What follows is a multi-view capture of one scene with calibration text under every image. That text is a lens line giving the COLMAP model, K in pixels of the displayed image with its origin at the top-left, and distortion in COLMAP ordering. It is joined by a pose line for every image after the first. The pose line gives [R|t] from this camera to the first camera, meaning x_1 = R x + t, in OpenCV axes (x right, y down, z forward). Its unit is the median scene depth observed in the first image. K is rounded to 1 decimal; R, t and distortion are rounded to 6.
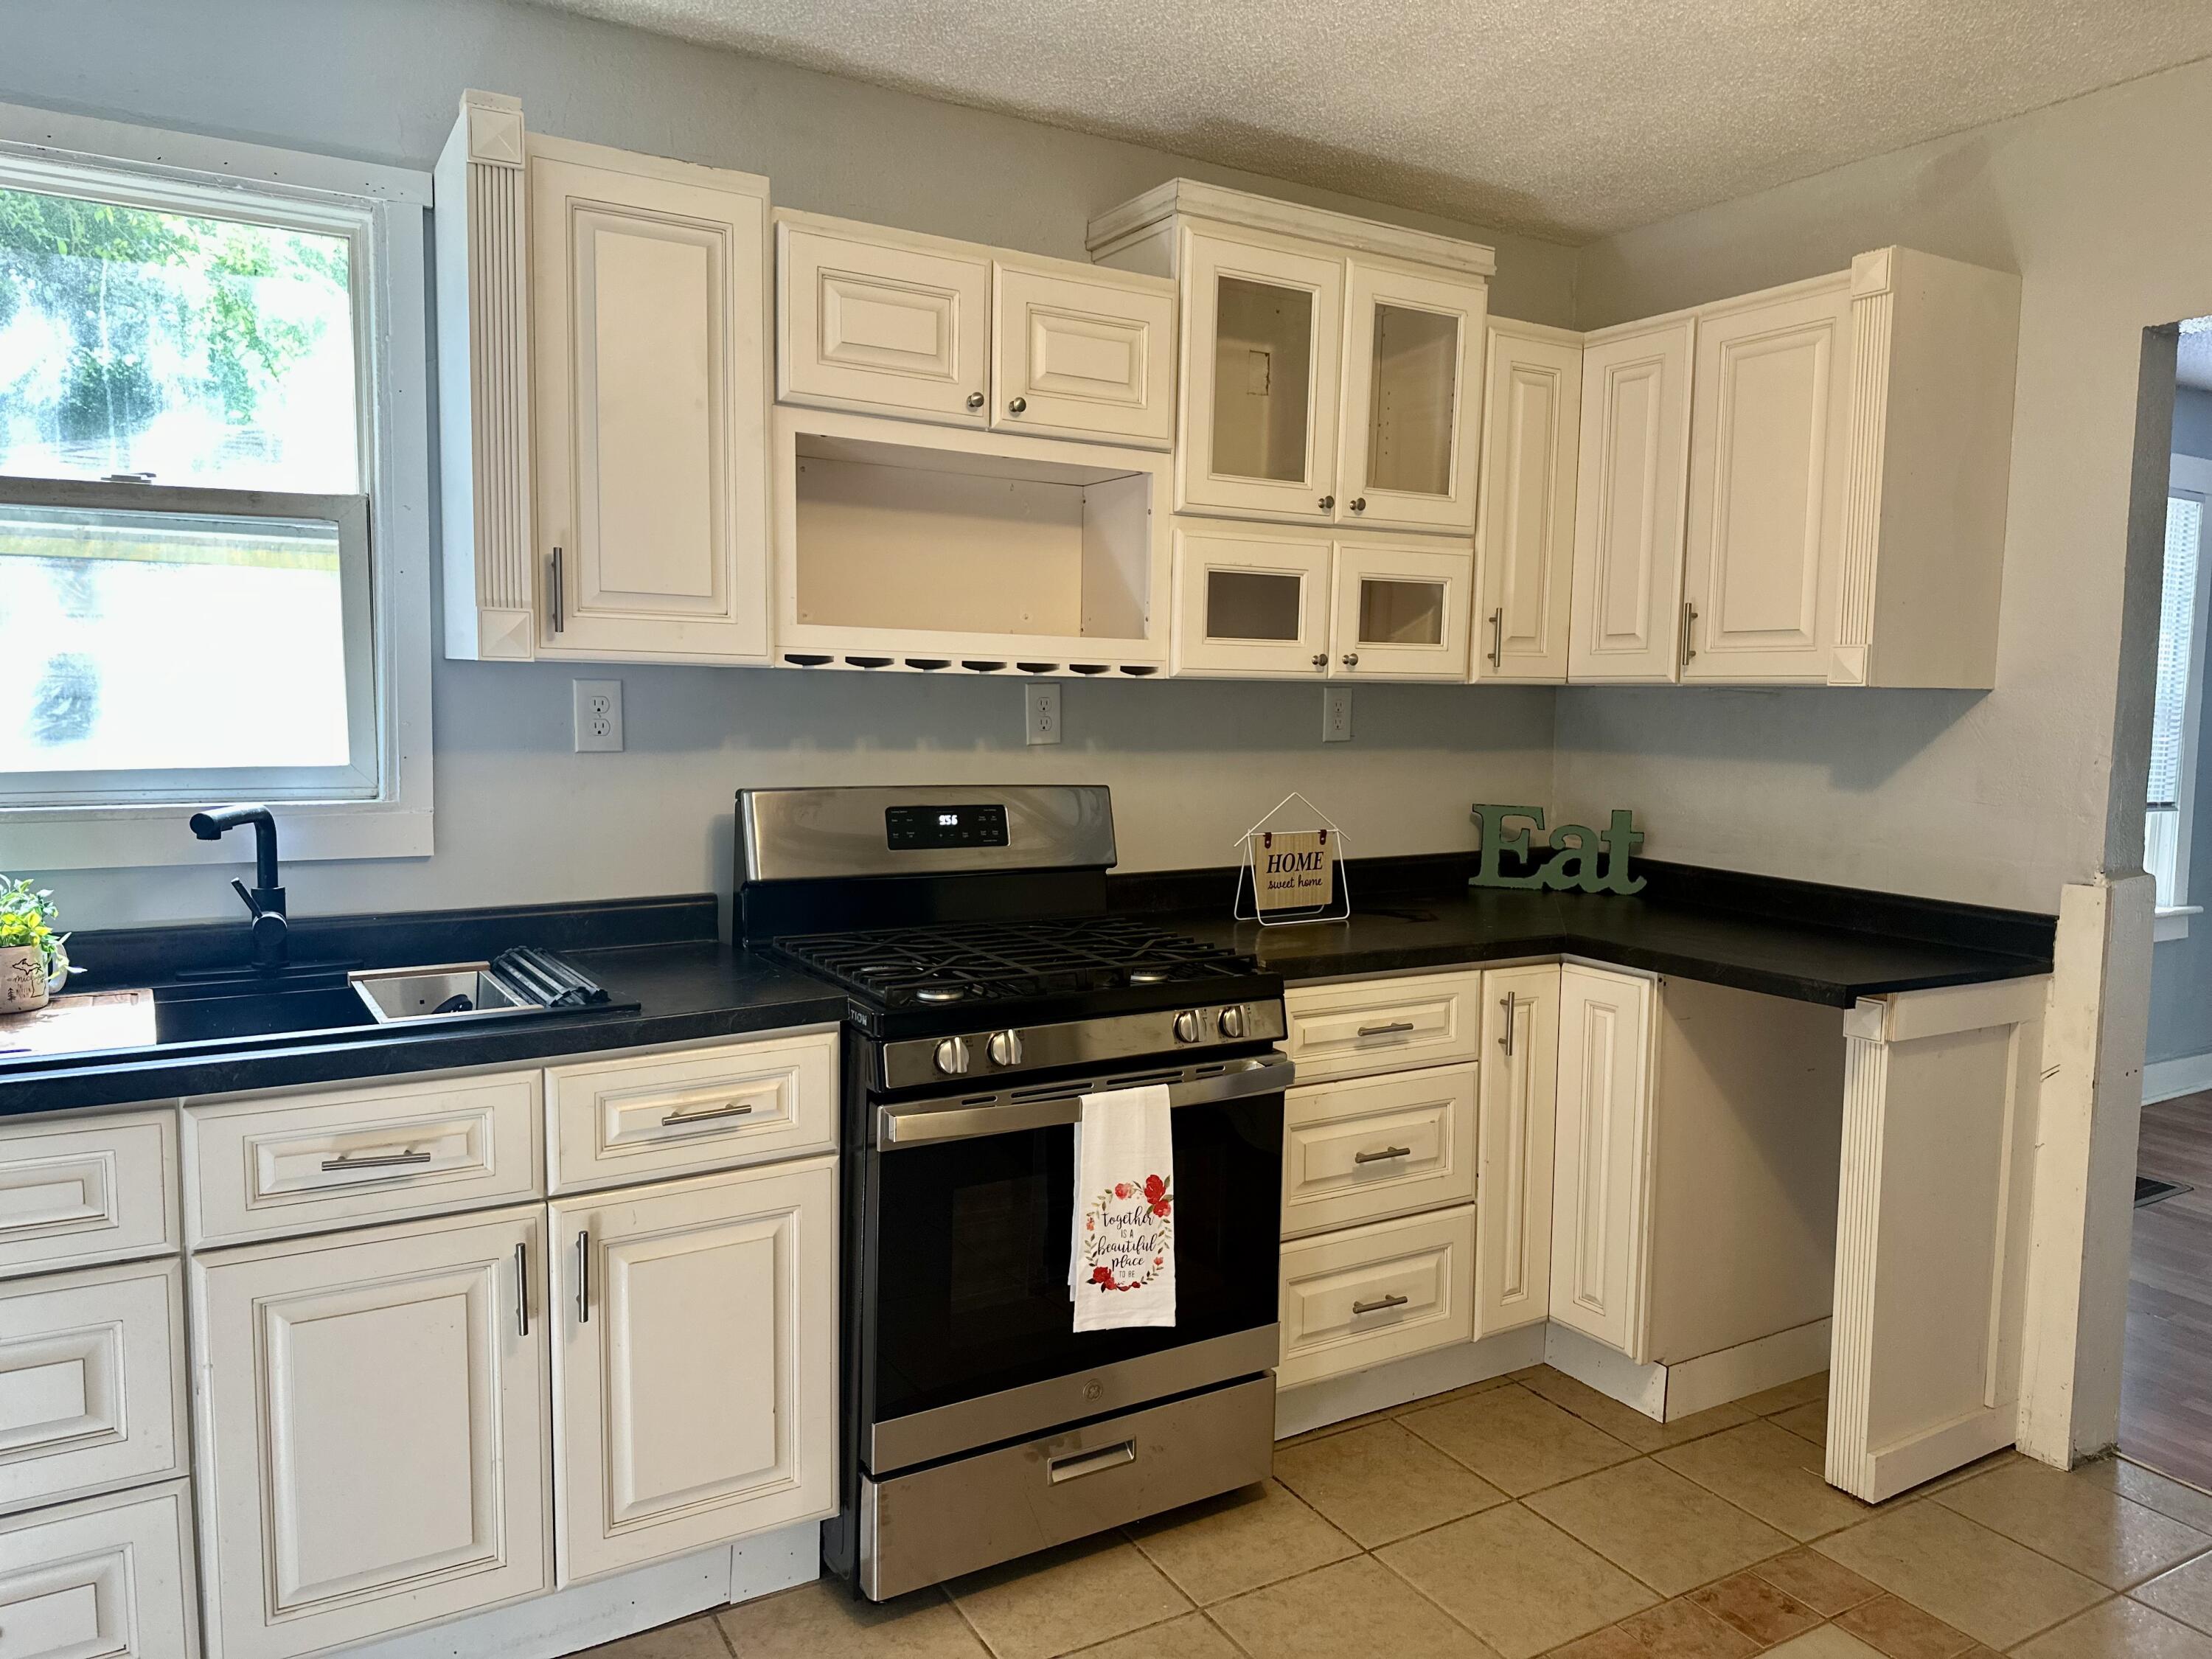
lens RADIAL K [[1512.1, 0, 1104.2], [0, 1512.1, 833.4], [0, 0, 1]] dist [0.003897, -0.016569]
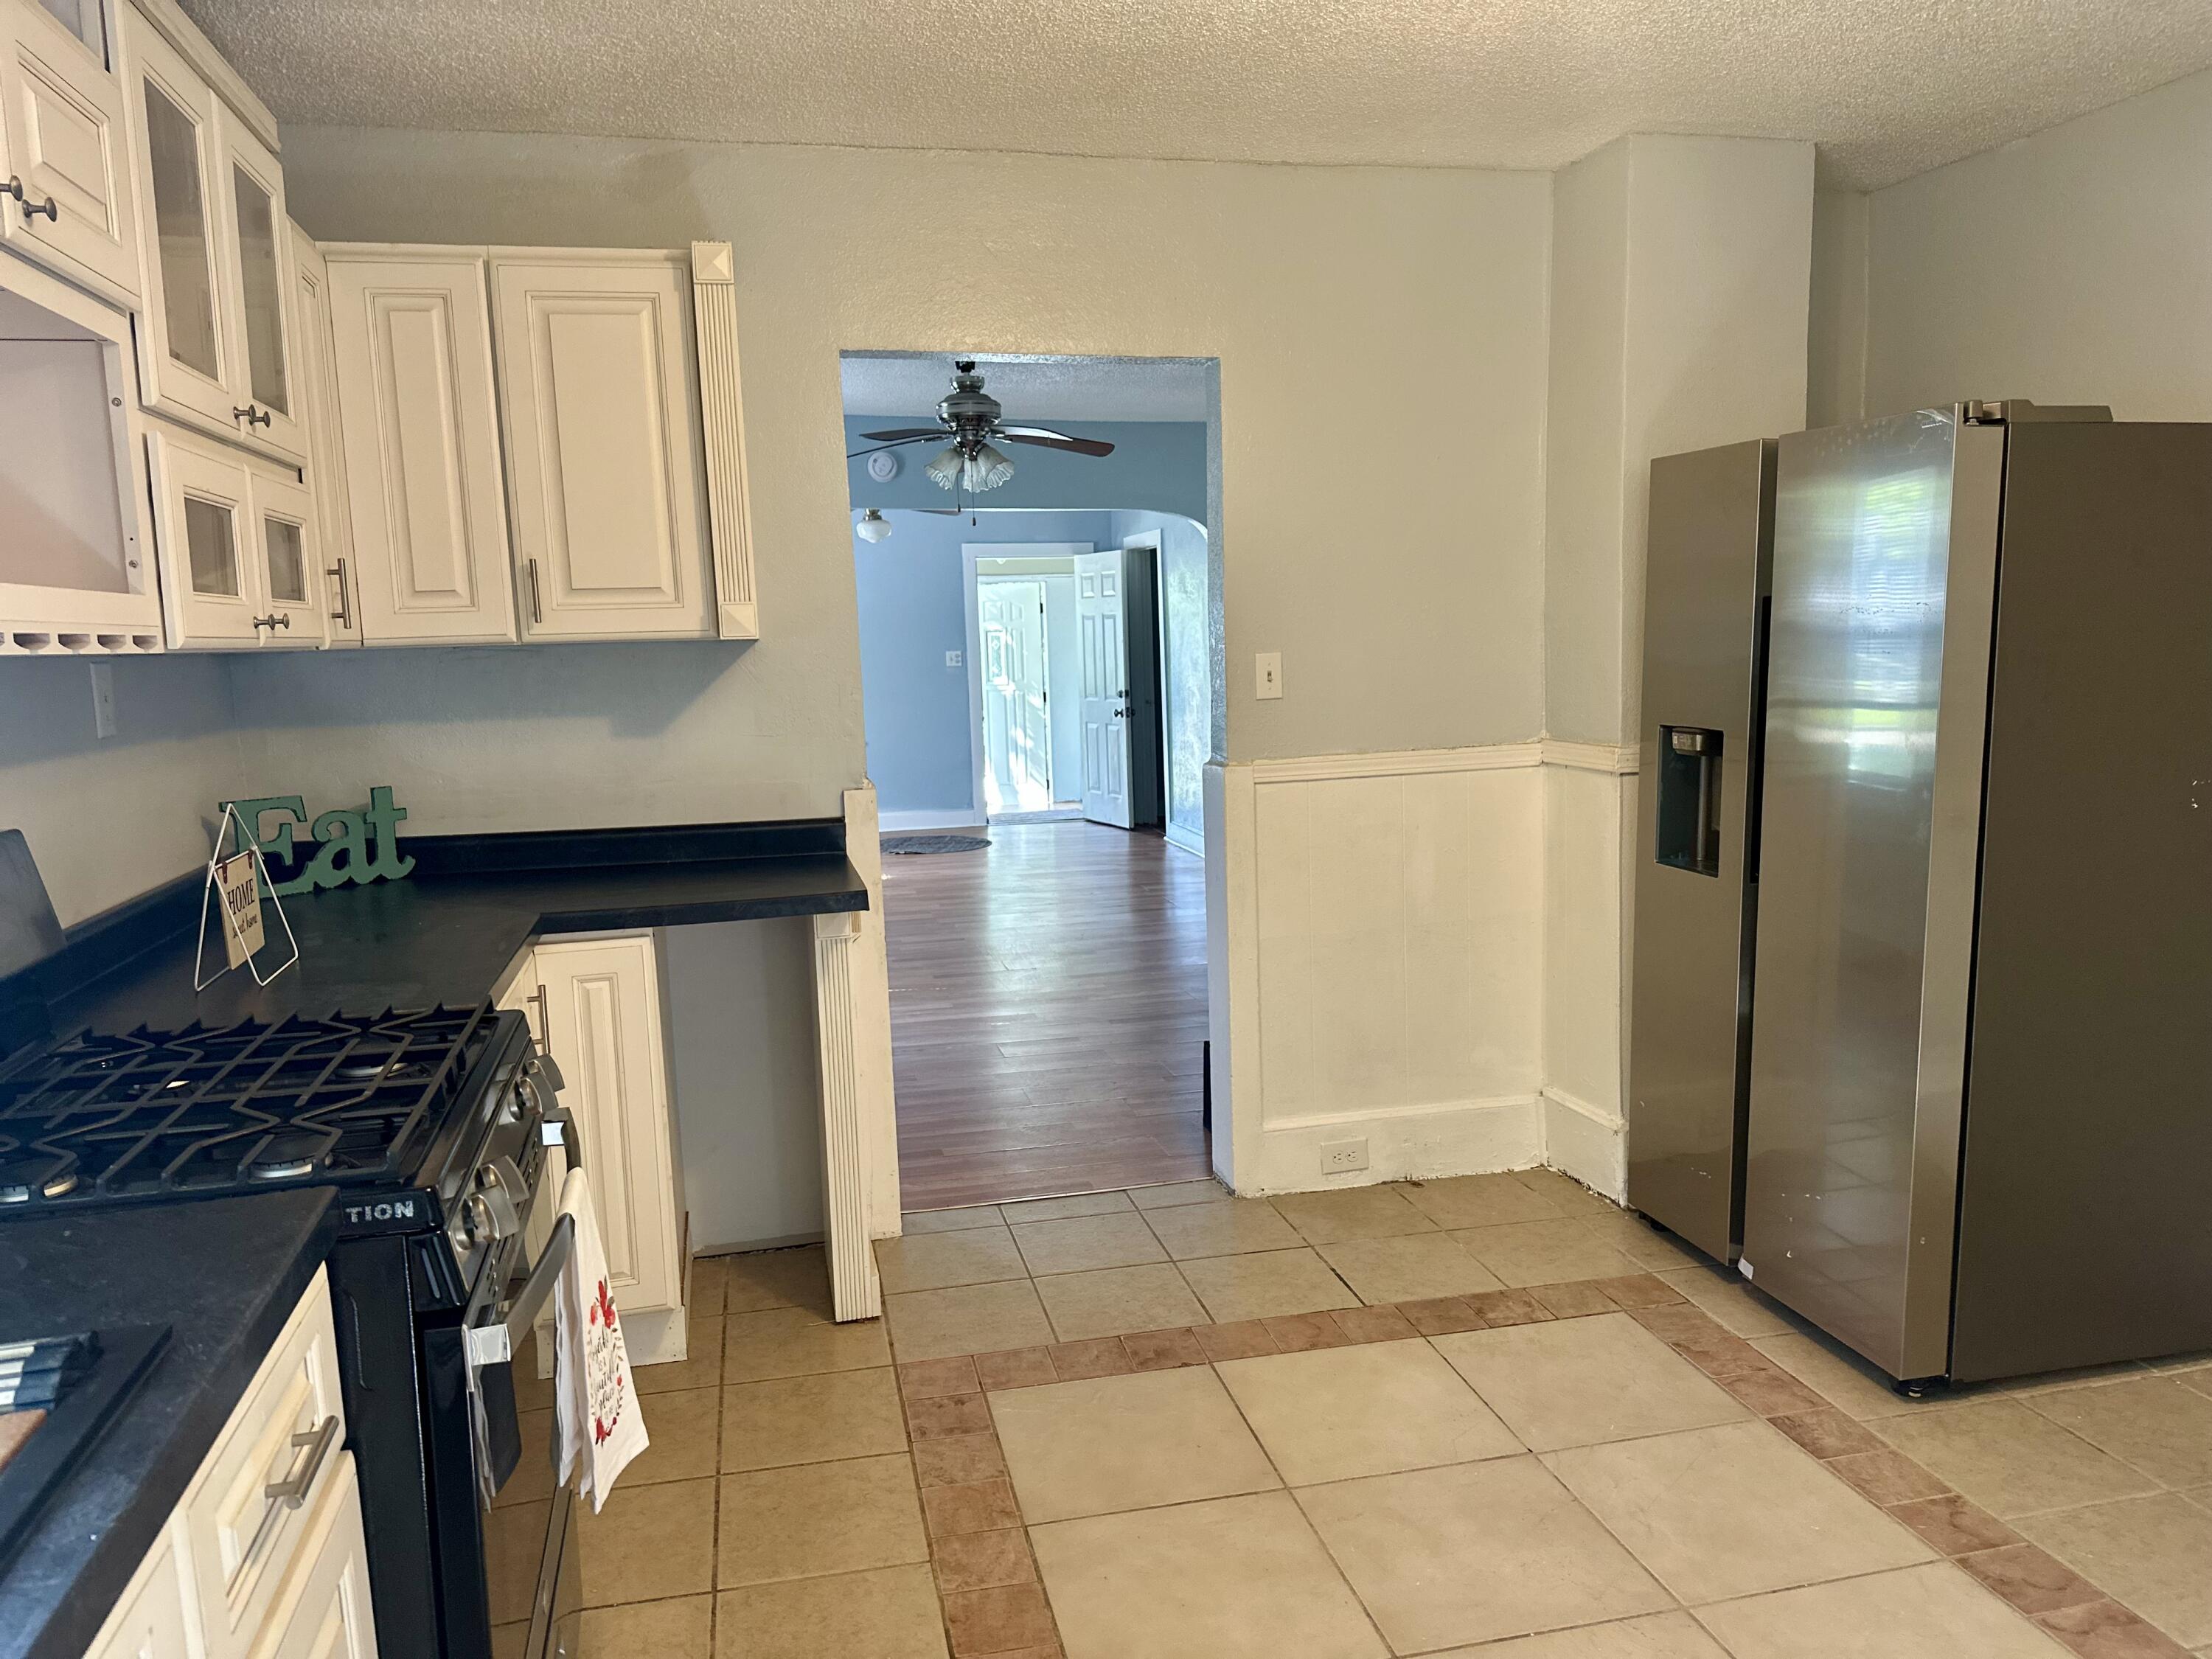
lens RADIAL K [[1512.1, 0, 1096.9], [0, 1512.1, 835.9], [0, 0, 1]] dist [0.003897, -0.016569]
pose [[0.308689, -0.148364, 0.939521, -0.454767], [0.125556, 0.985472, 0.114367, -0.043470], [-0.942840, 0.082659, 0.322832, 0.370248]]
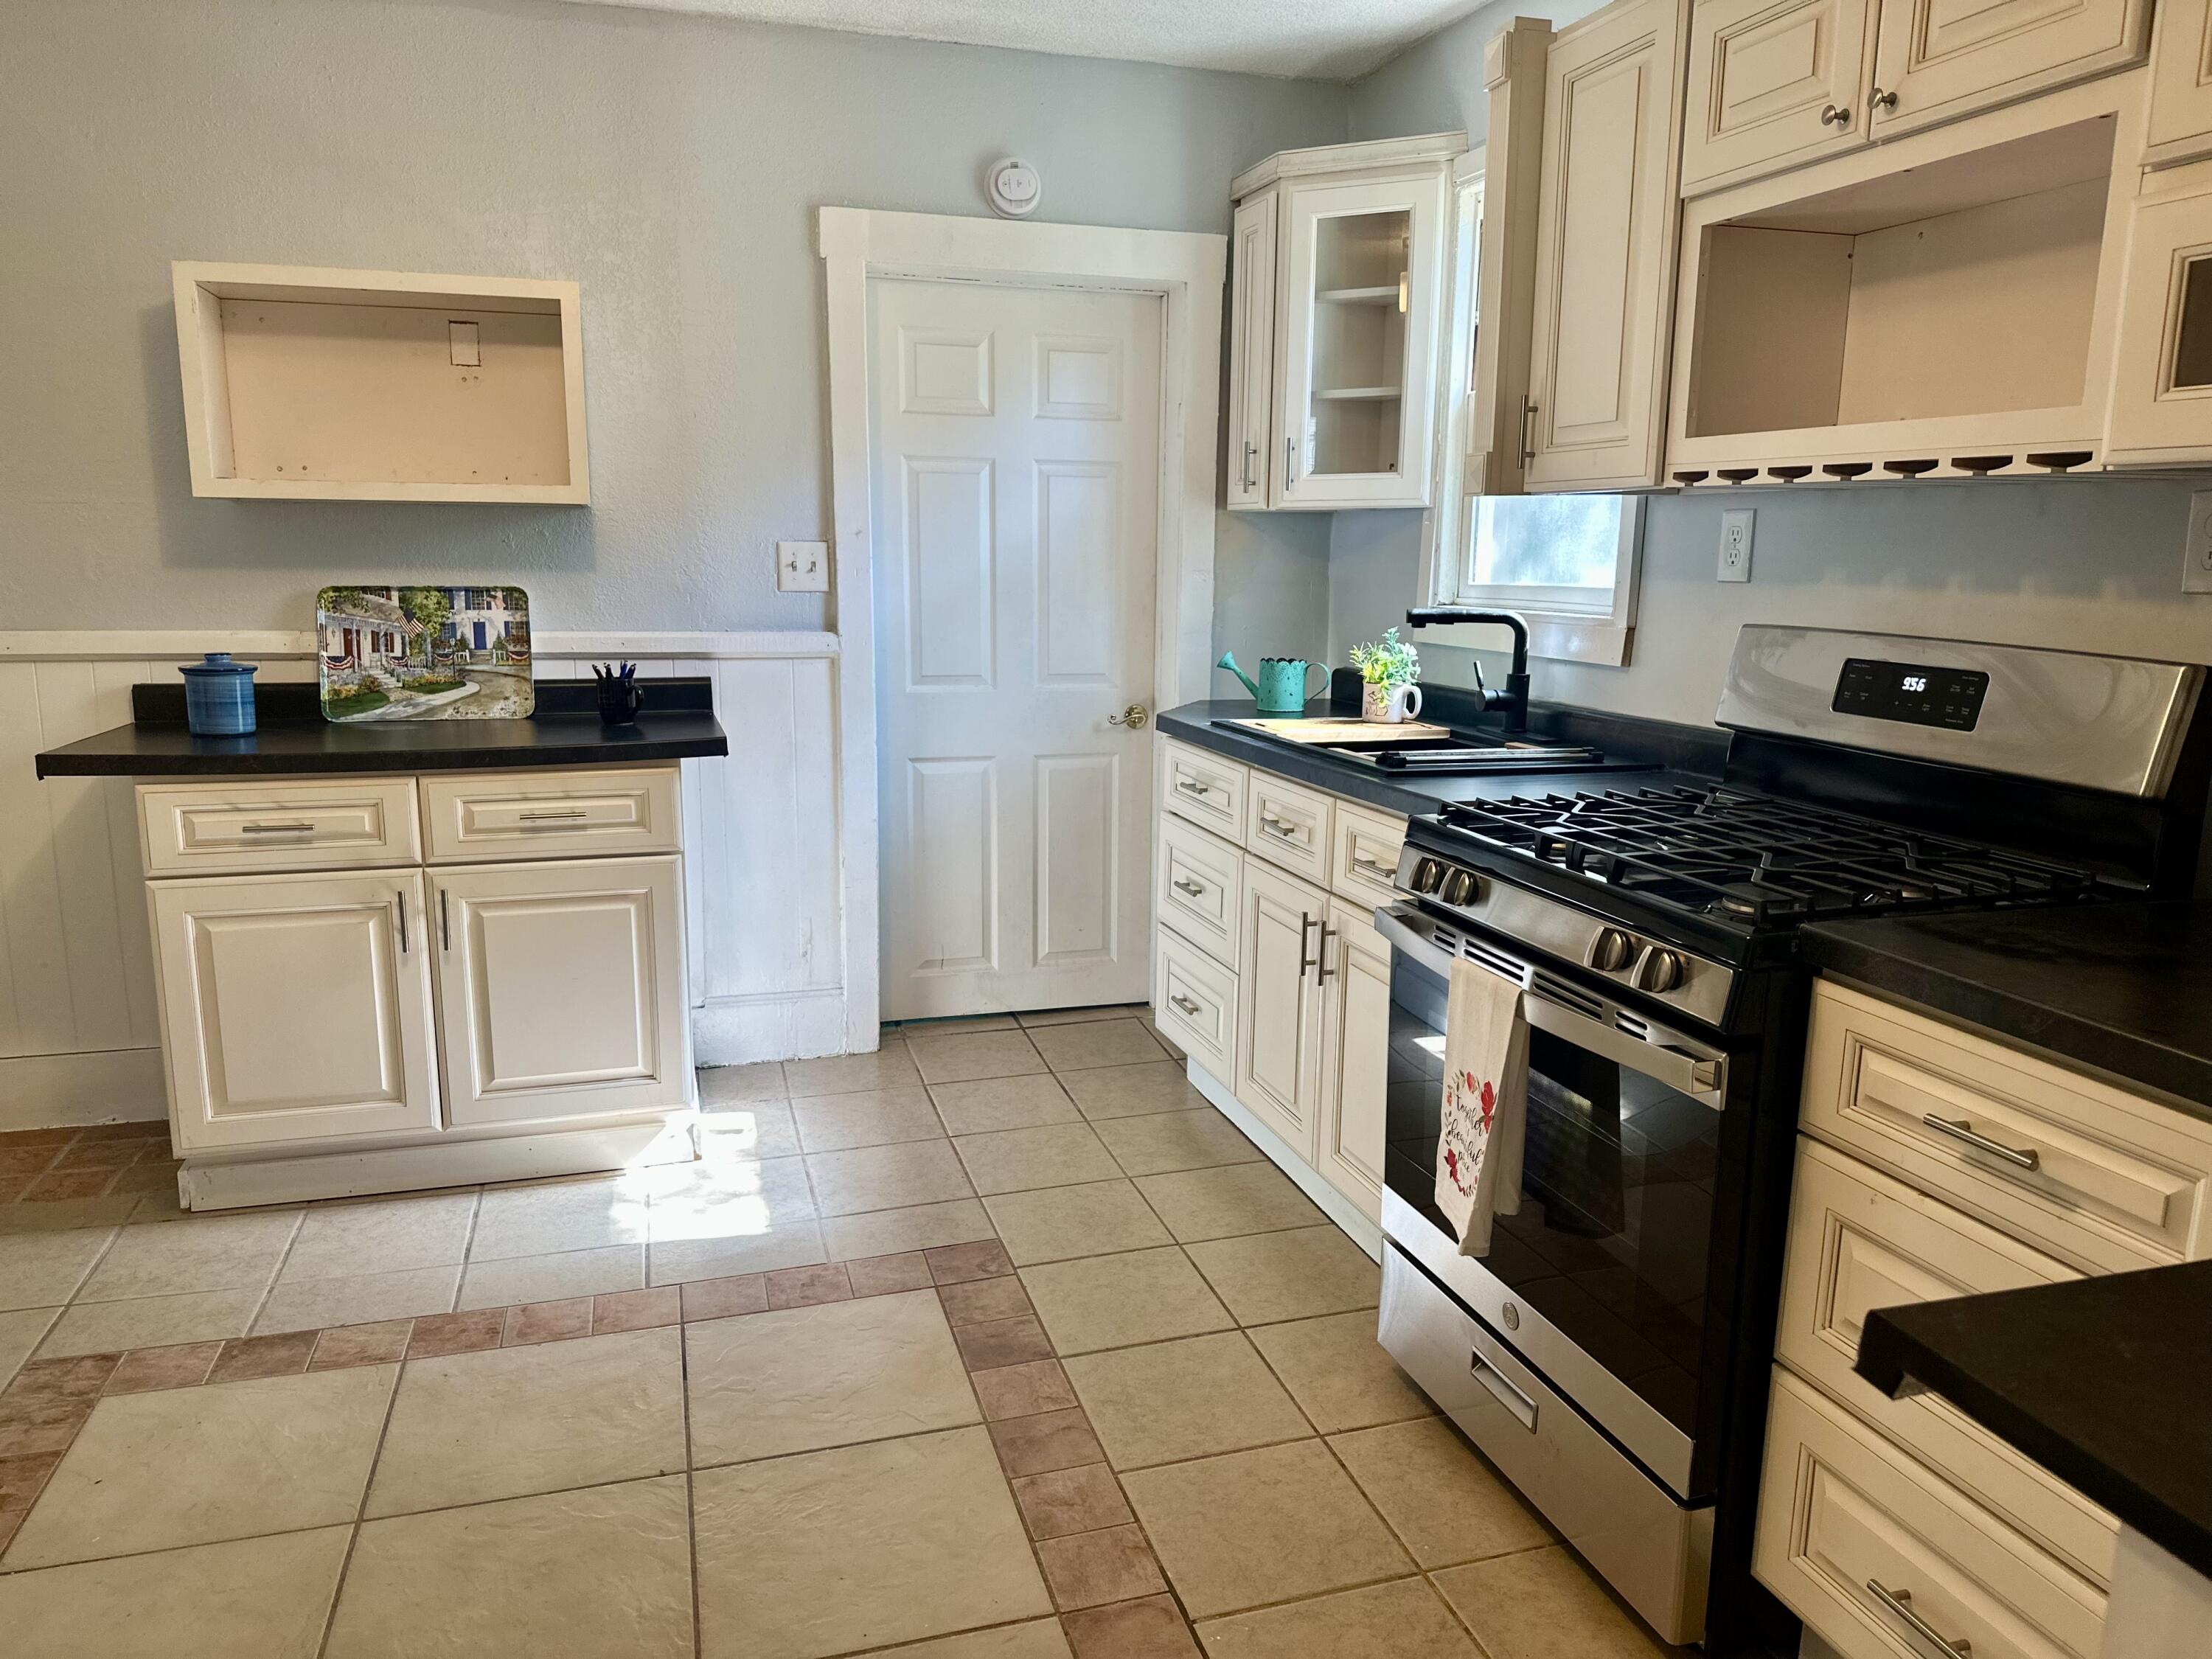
lens RADIAL K [[1512.1, 0, 1095.1], [0, 1512.1, 825.7], [0, 0, 1]] dist [0.003897, -0.016569]
pose [[-0.245948, 0.160130, -0.955964, 0.669654], [-0.101122, 0.976639, 0.189609, -0.038454], [0.963994, 0.143303, -0.224010, 0.740612]]
